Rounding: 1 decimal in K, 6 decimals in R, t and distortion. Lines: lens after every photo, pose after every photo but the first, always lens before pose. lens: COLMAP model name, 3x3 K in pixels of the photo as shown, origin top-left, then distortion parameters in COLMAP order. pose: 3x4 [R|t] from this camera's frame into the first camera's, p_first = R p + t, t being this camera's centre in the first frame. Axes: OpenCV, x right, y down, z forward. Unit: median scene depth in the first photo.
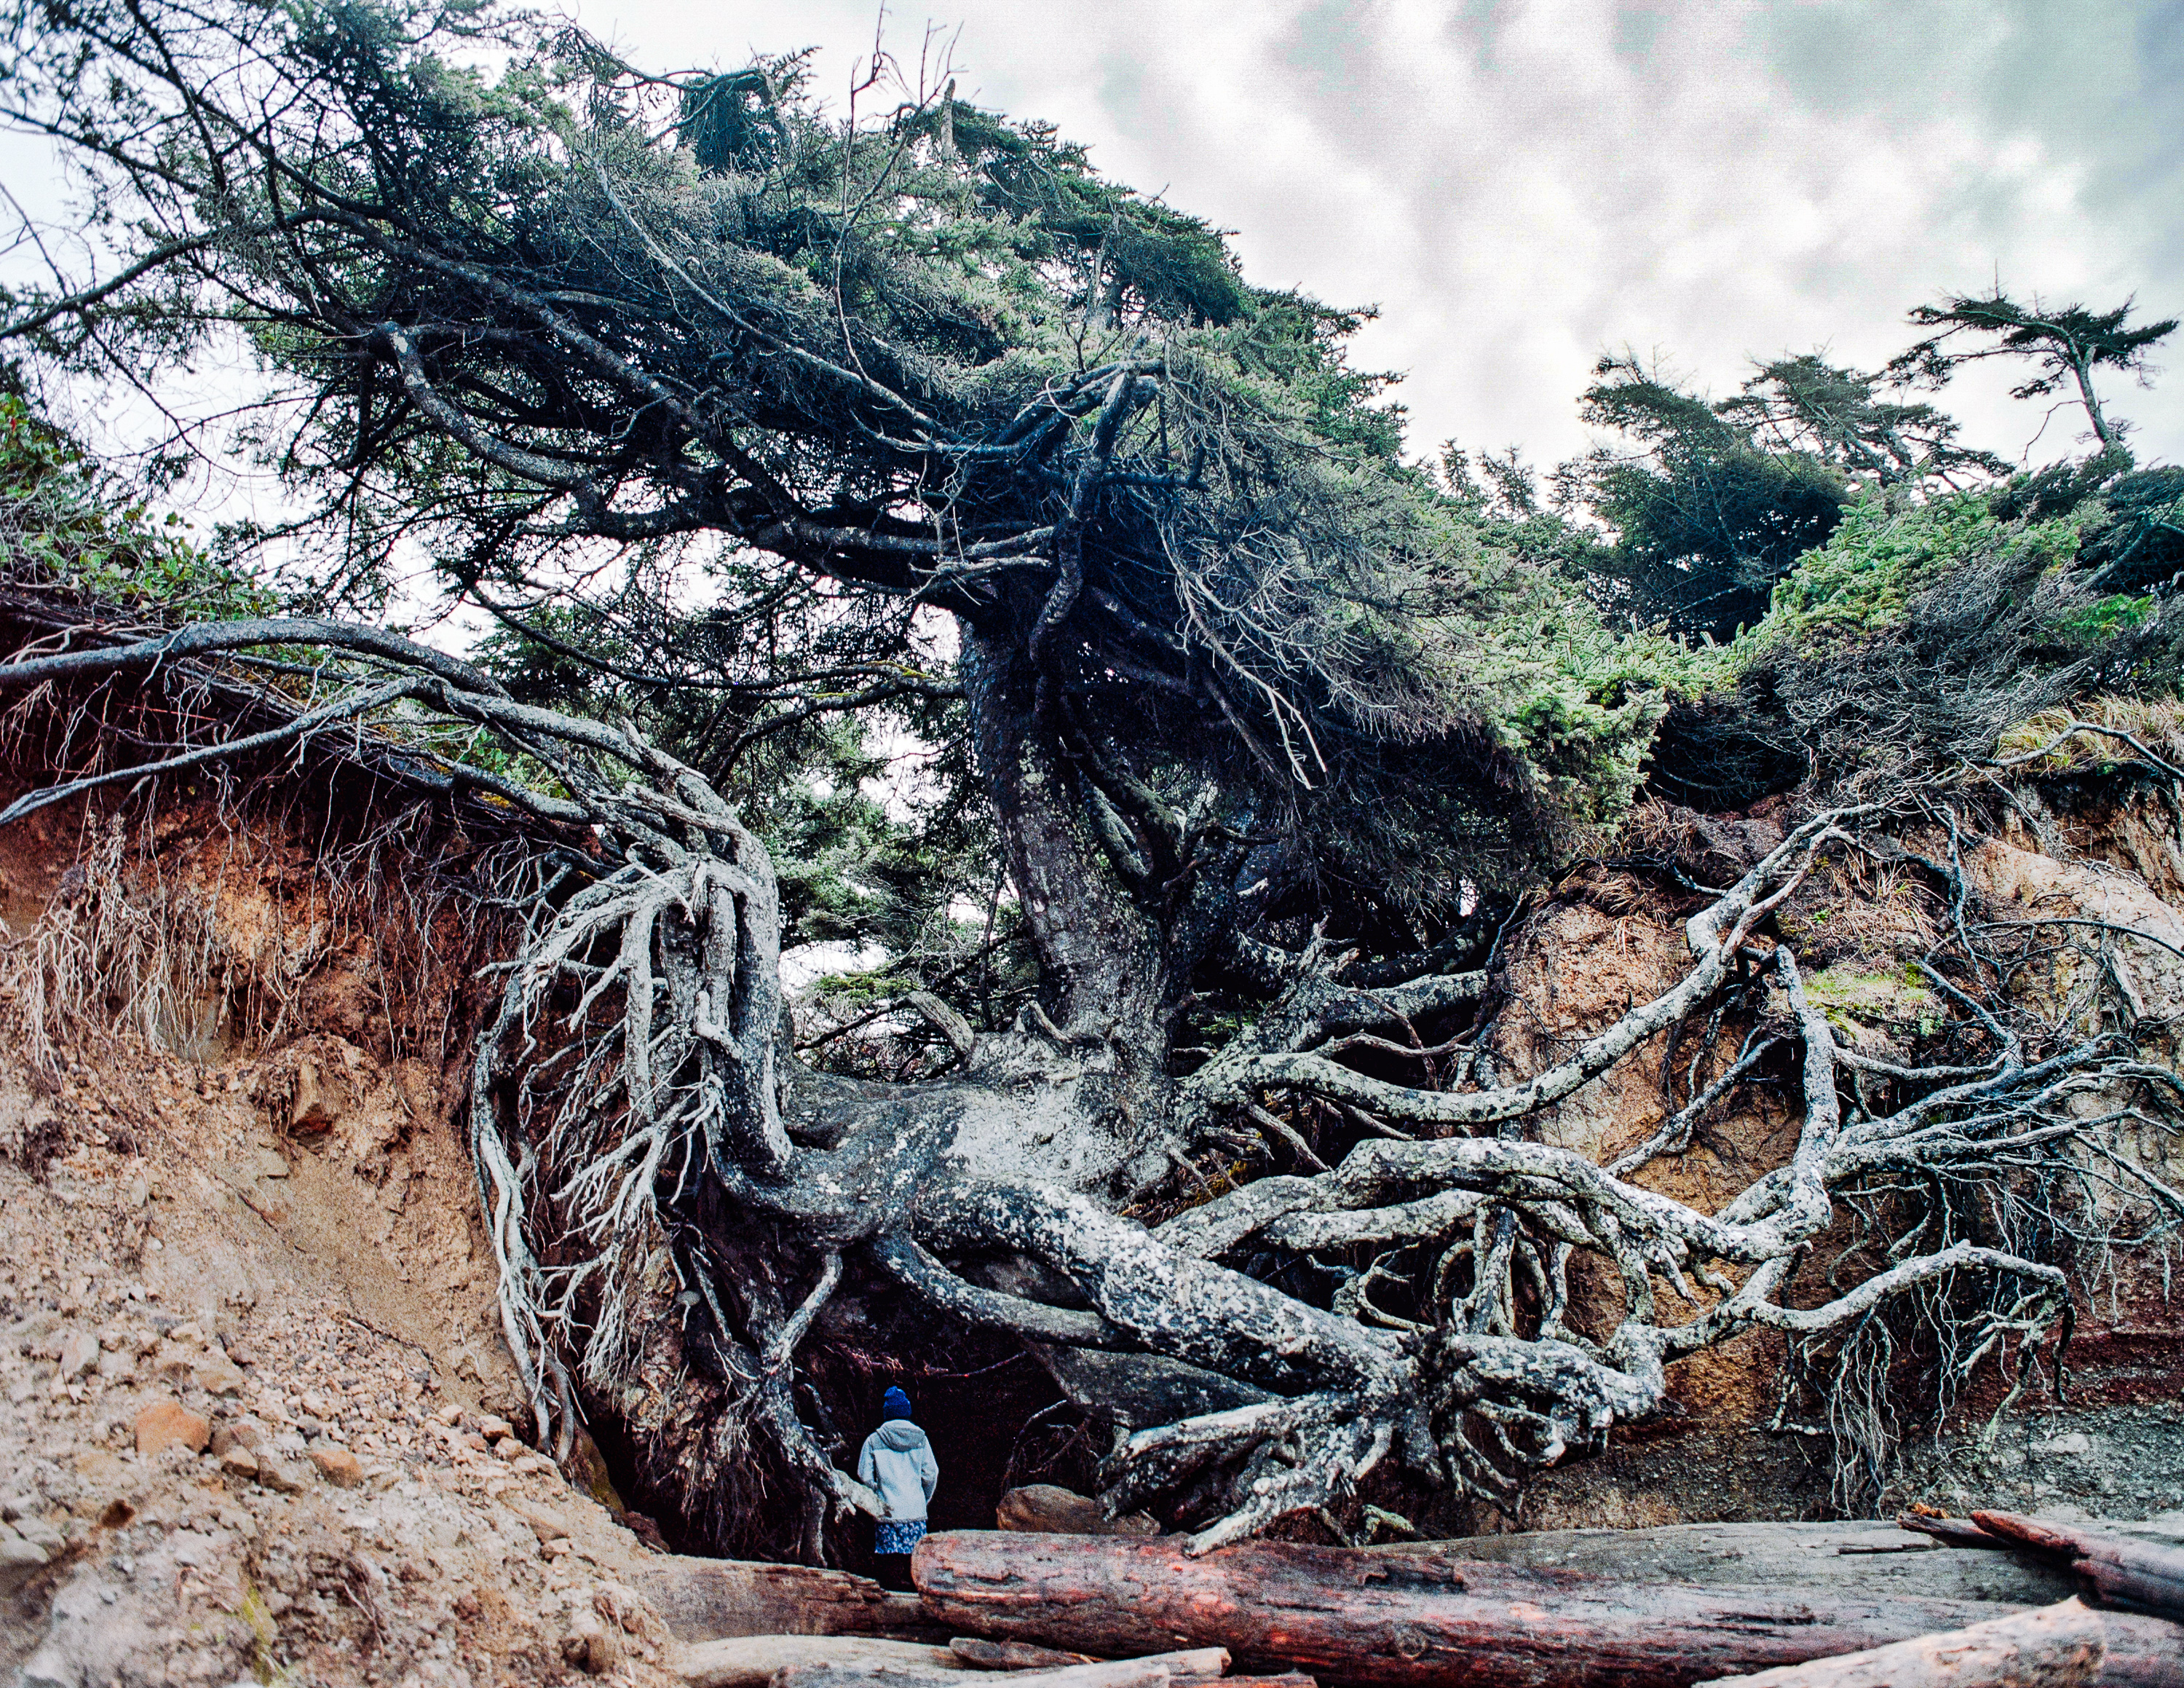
lens RADIAL K [[1975.9, 0, 1086.2], [0, 1975.9, 811.3], [0, 0, 1]] dist [-0.112858, 0.153661]
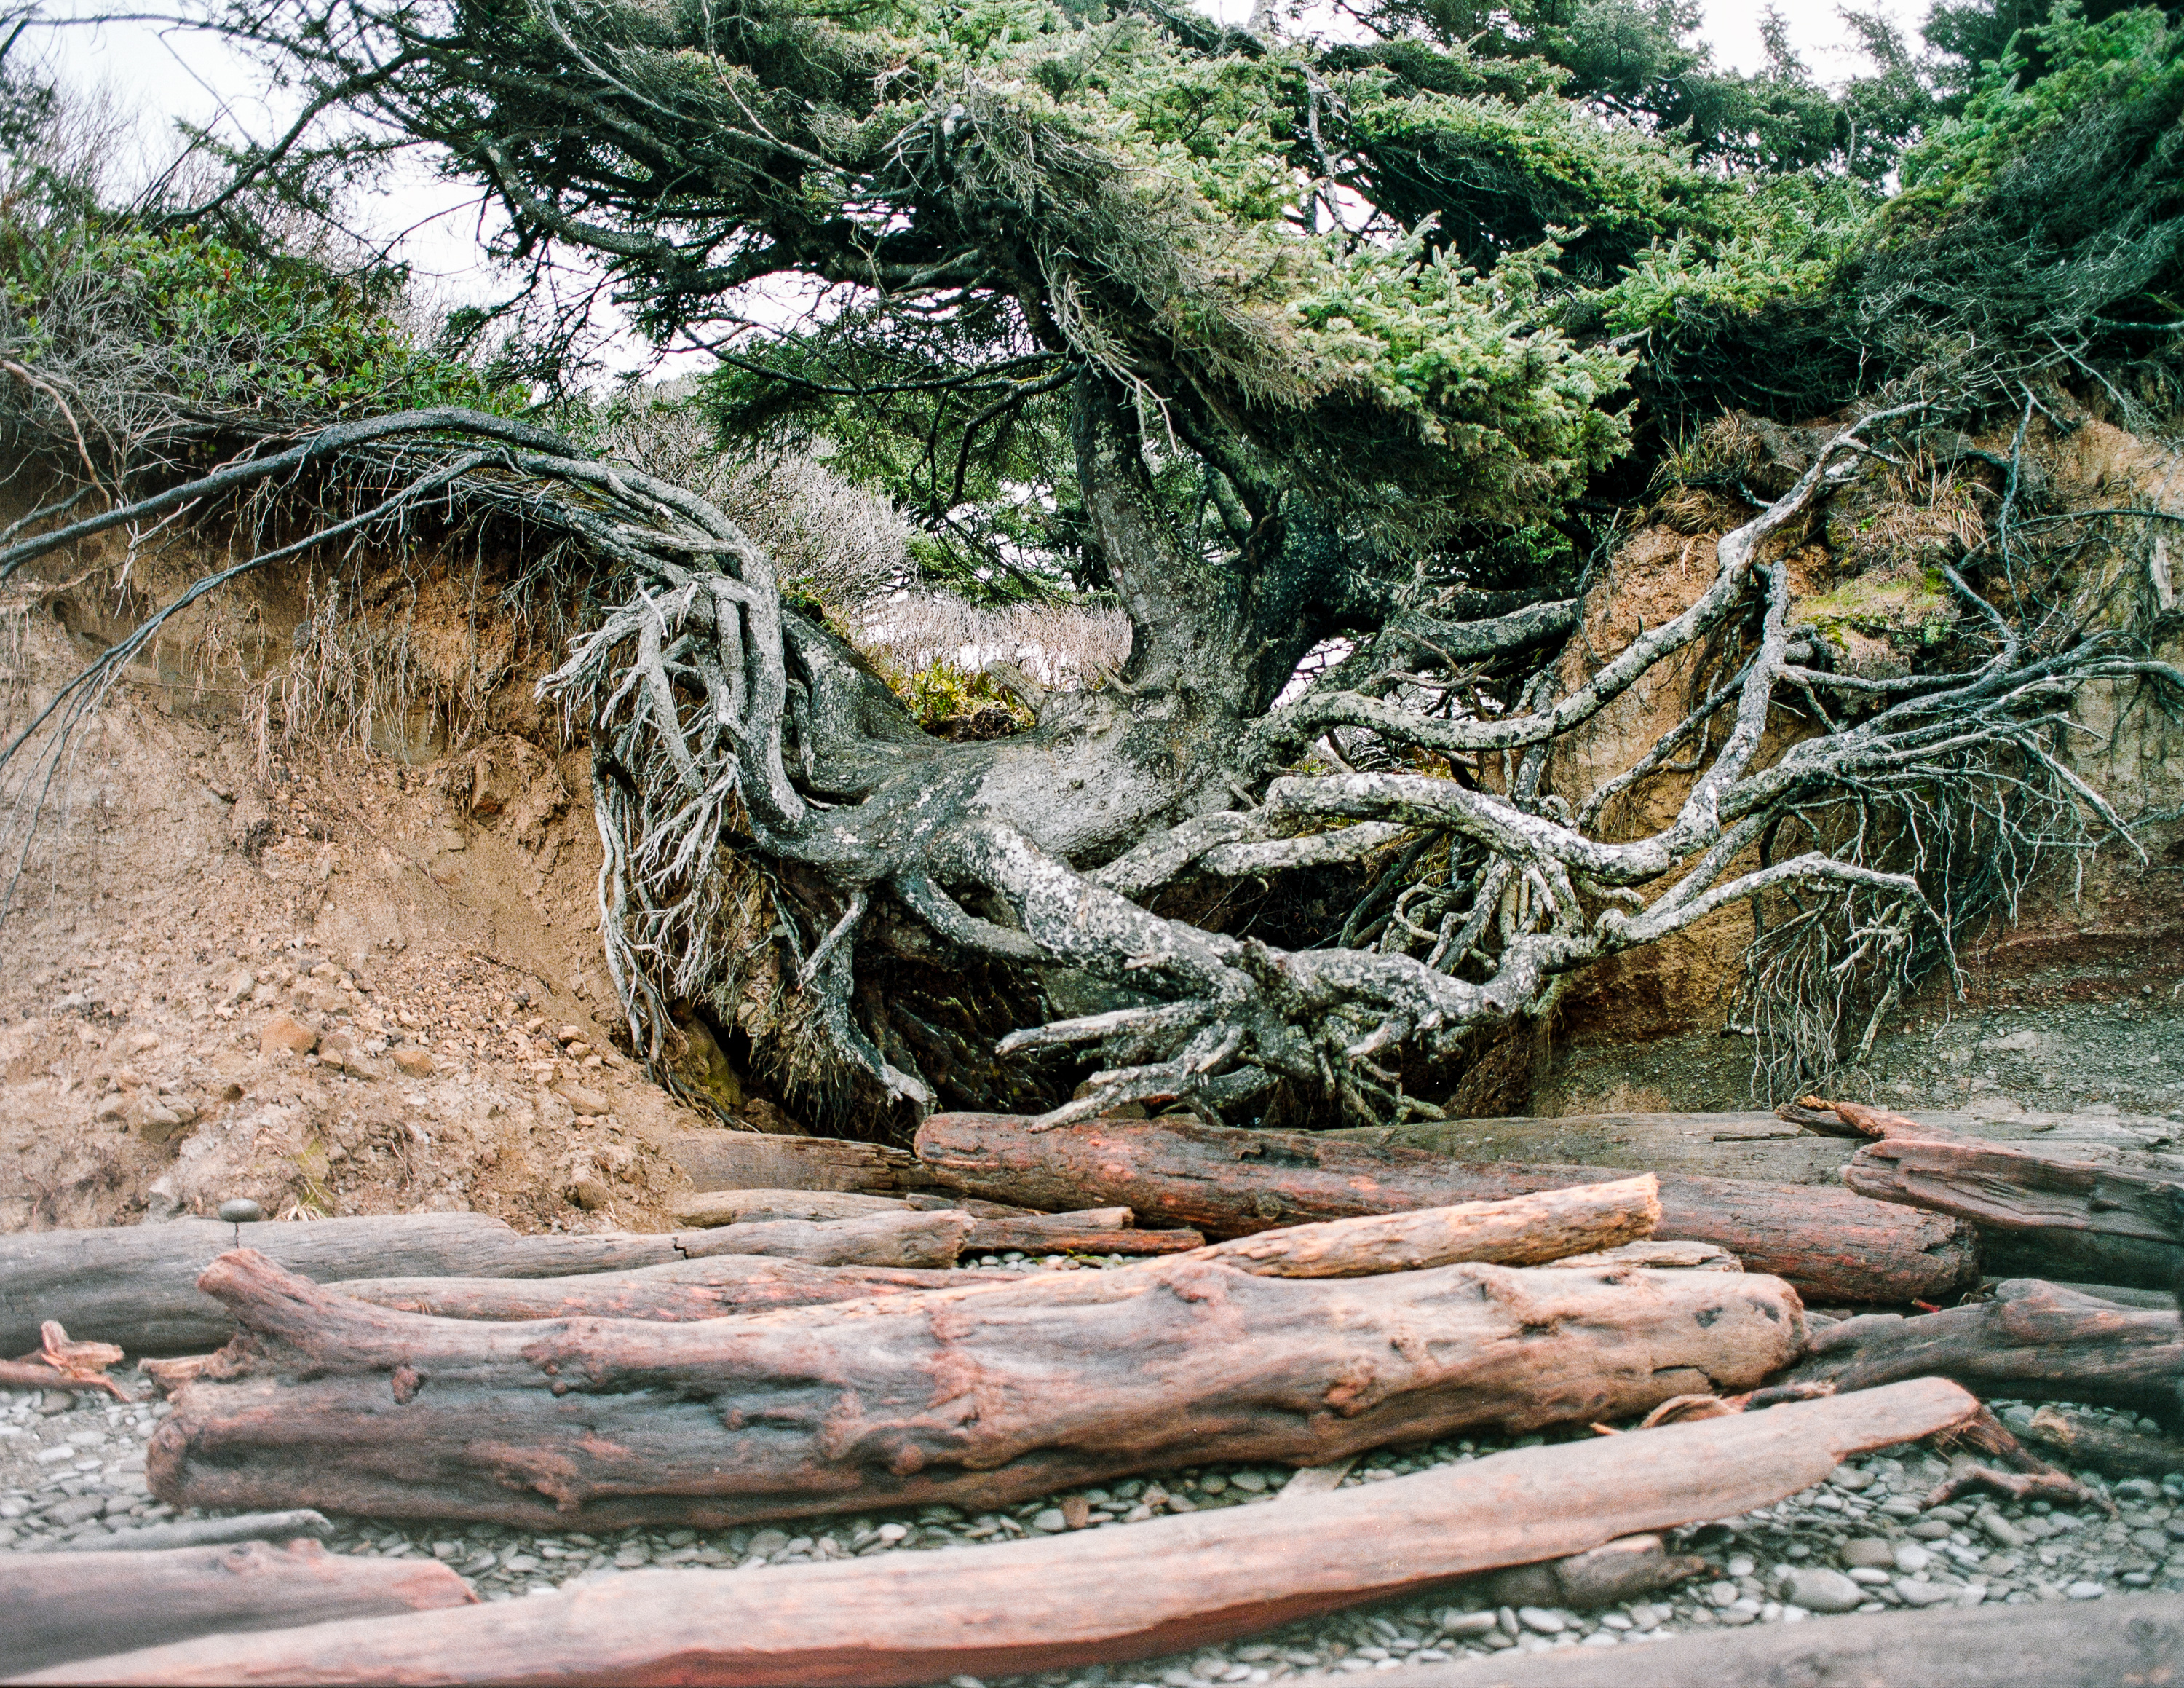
lens RADIAL K [[1975.9, 0, 1086.2], [0, 1975.9, 811.3], [0, 0, 1]] dist [-0.112858, 0.153661]
pose [[0.945018, -0.042548, -0.324237, 0.401673], [0.104444, 0.978840, 0.175963, -0.022537], [0.309890, -0.200152, 0.929466, -0.077255]]
